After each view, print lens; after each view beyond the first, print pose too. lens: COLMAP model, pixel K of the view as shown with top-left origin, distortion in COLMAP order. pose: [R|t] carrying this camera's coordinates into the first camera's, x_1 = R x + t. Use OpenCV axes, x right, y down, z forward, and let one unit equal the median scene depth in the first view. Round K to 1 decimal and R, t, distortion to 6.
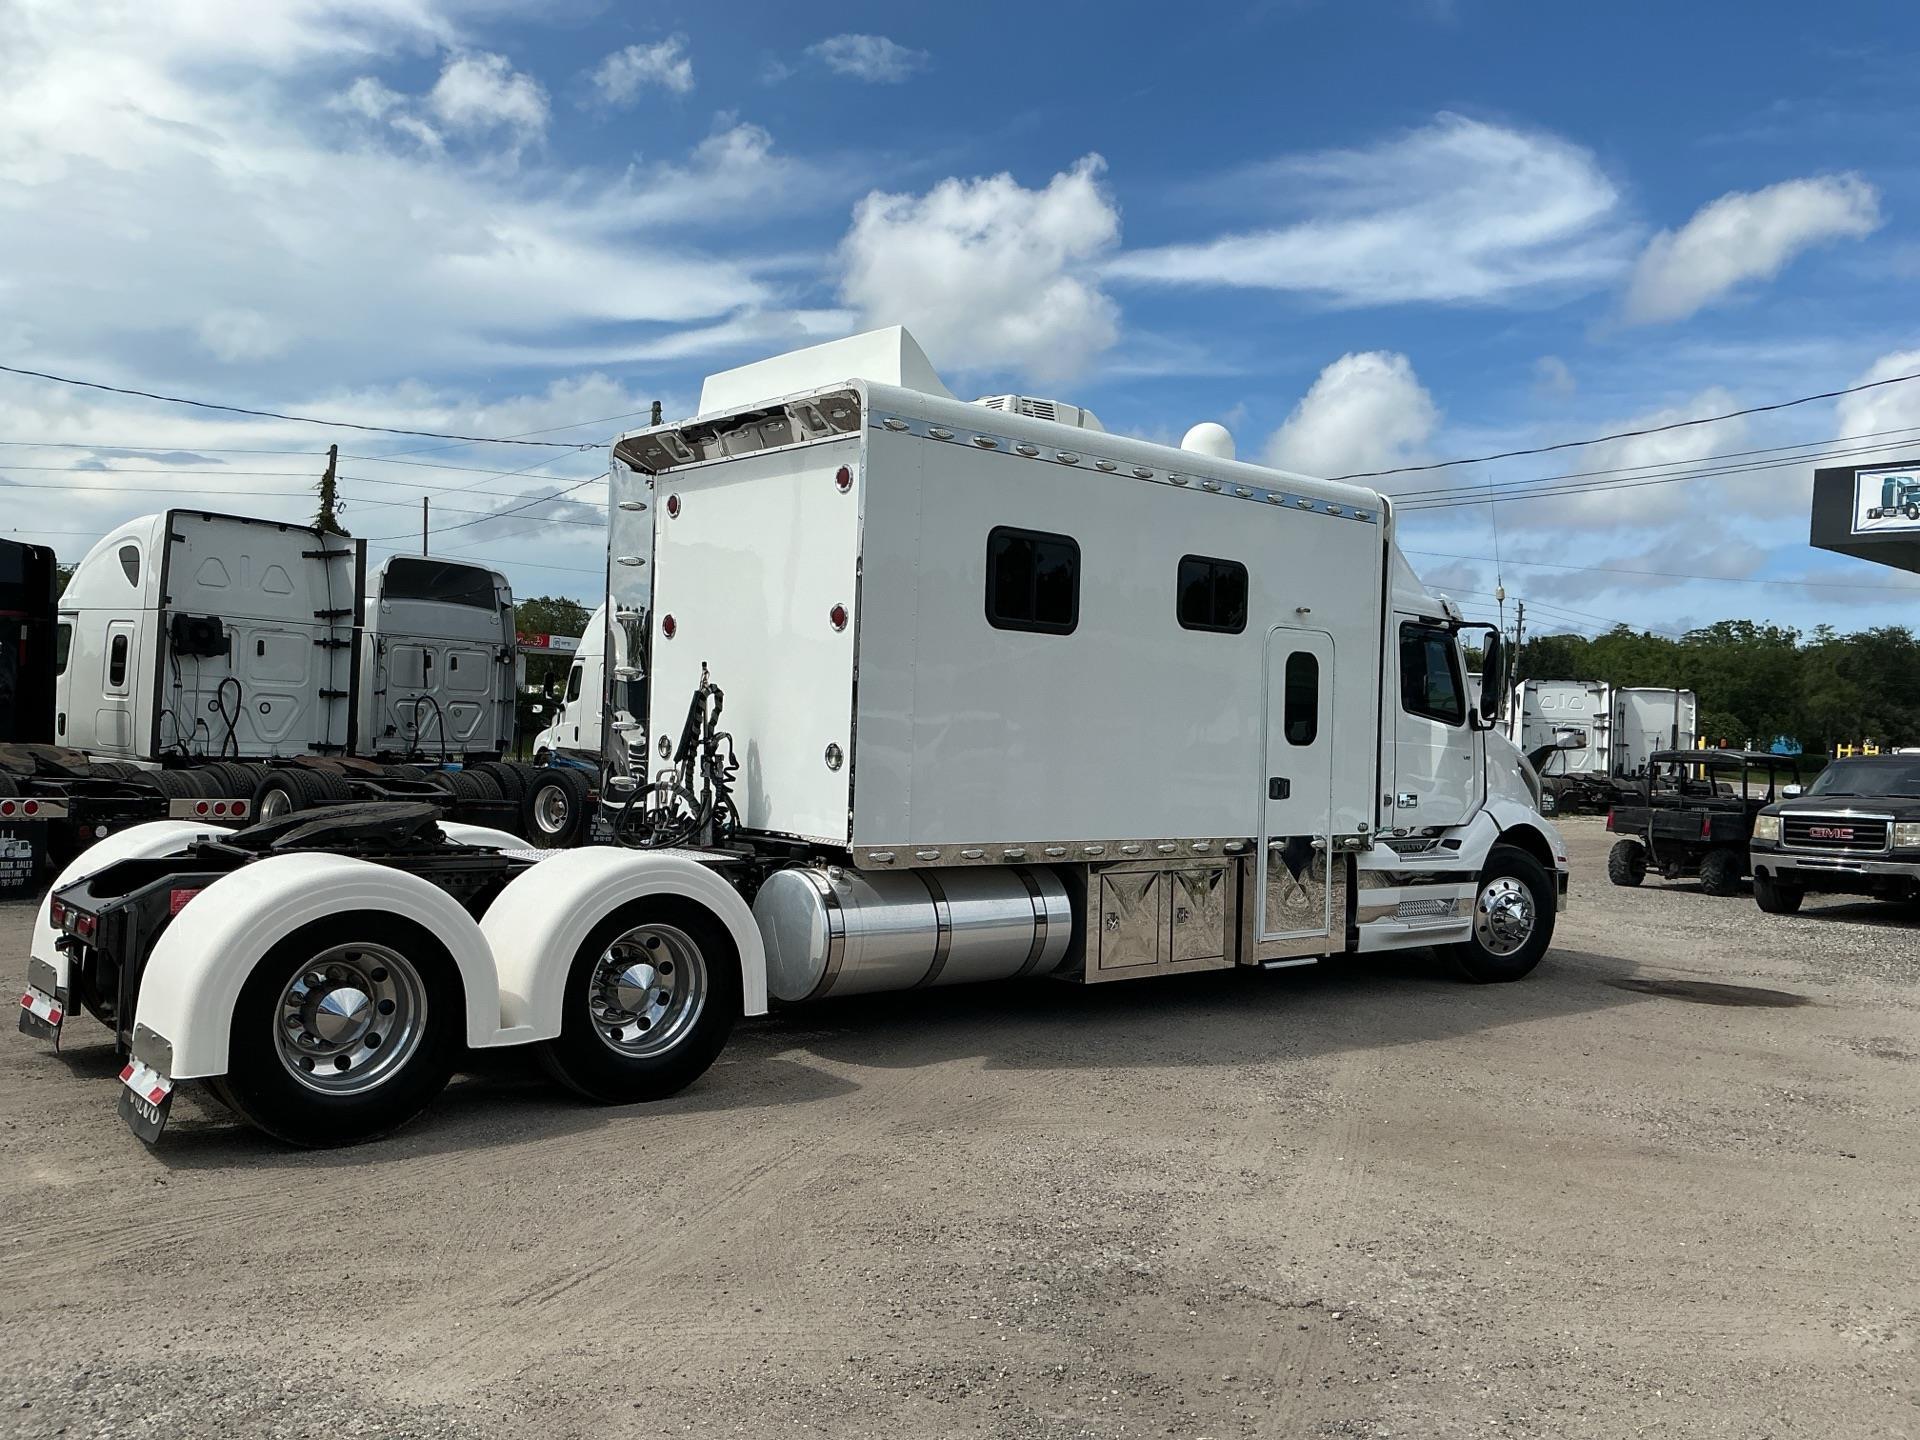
lens RADIAL K [[1597.9, 0, 953.1], [0, 1597.9, 718.9], [0, 0, 1]] dist [0.097968, -0.203931]
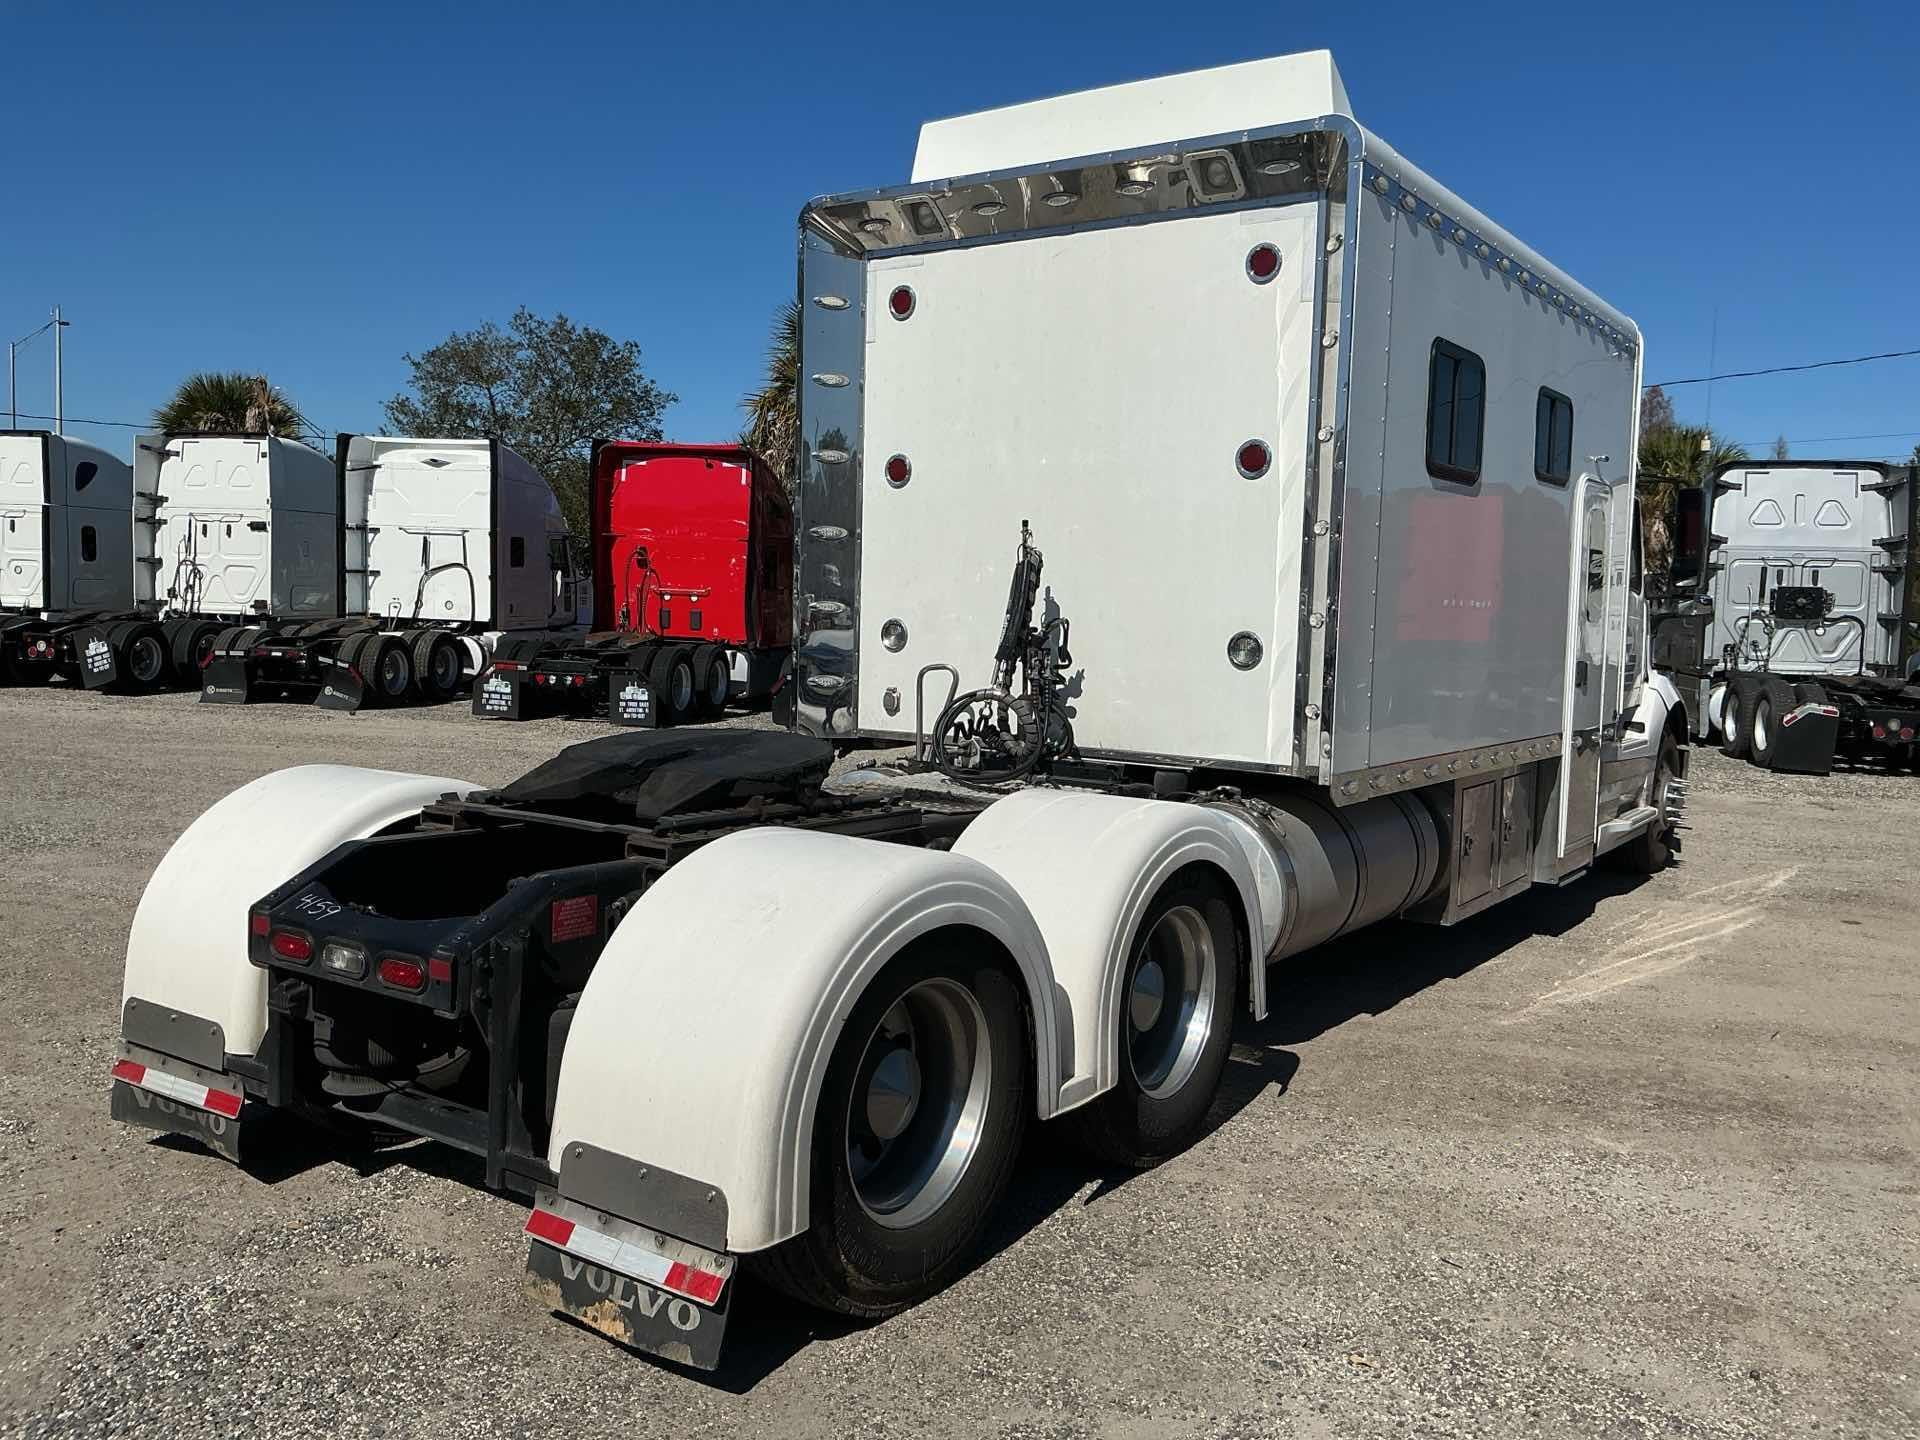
lens RADIAL K [[1587.4, 0, 960.0], [0, 1587.4, 720.0], [0, 0, 1]] dist [0.103531, -0.213148]
pose [[0.969416, -0.024408, 0.244206, -0.338508], [0.002431, 0.995949, 0.089892, -0.009488], [-0.245411, -0.086549, 0.965548, 0.282675]]
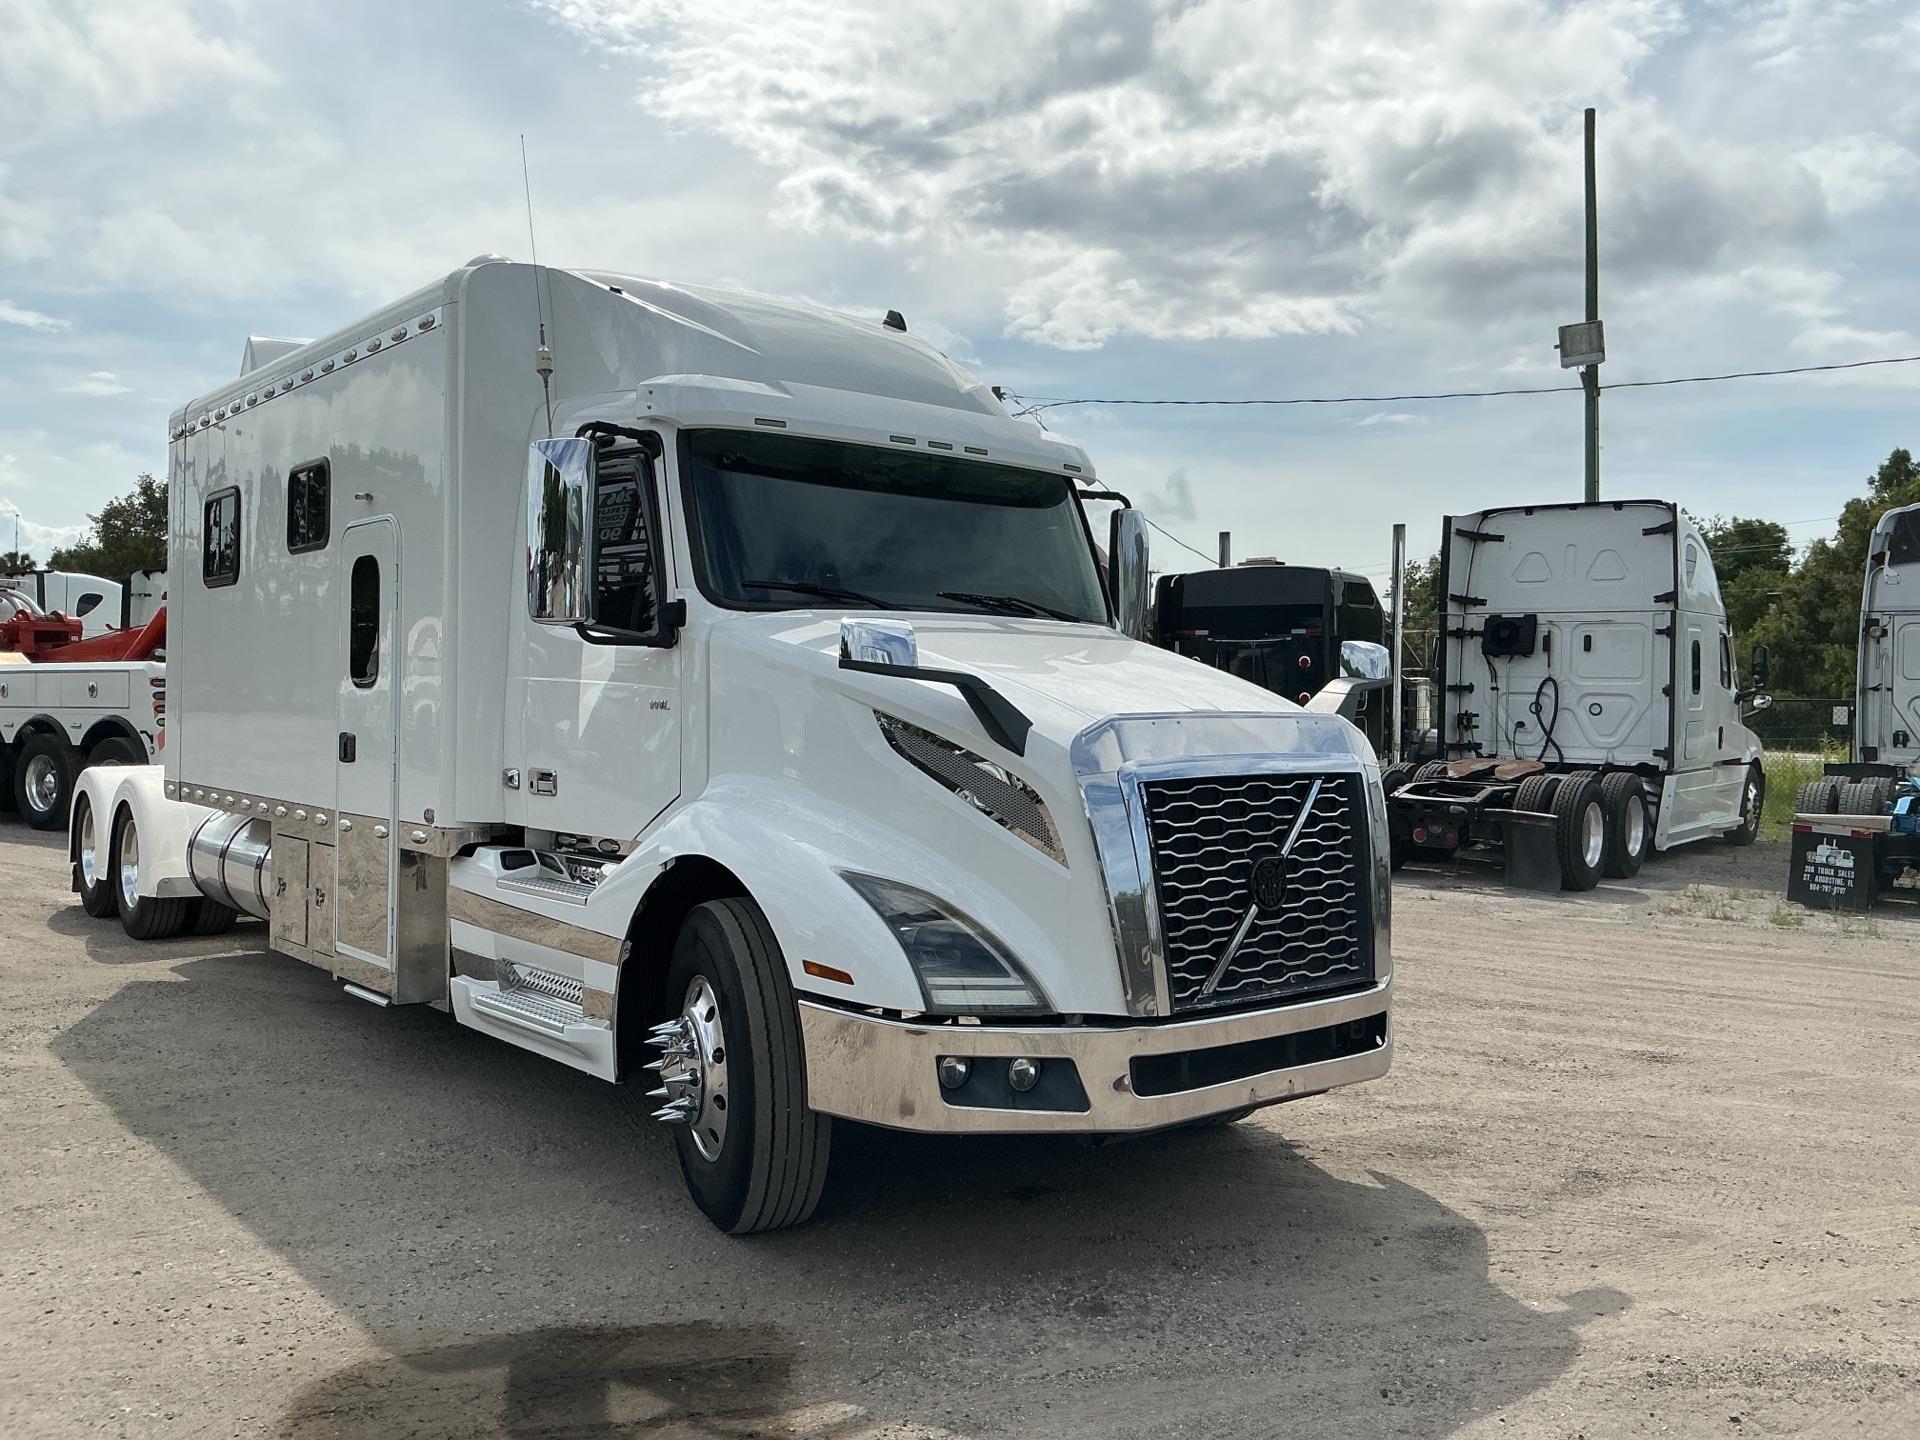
lens RADIAL K [[1587.4, 0, 960.0], [0, 1587.4, 720.0], [0, 0, 1]] dist [0.103531, -0.213148]
pose [[-0.024687, -0.024527, -0.999394, 0.993878], [-0.007537, 0.999675, -0.024348, 0.049452], [0.999667, 0.006931, -0.024864, 1.384413]]
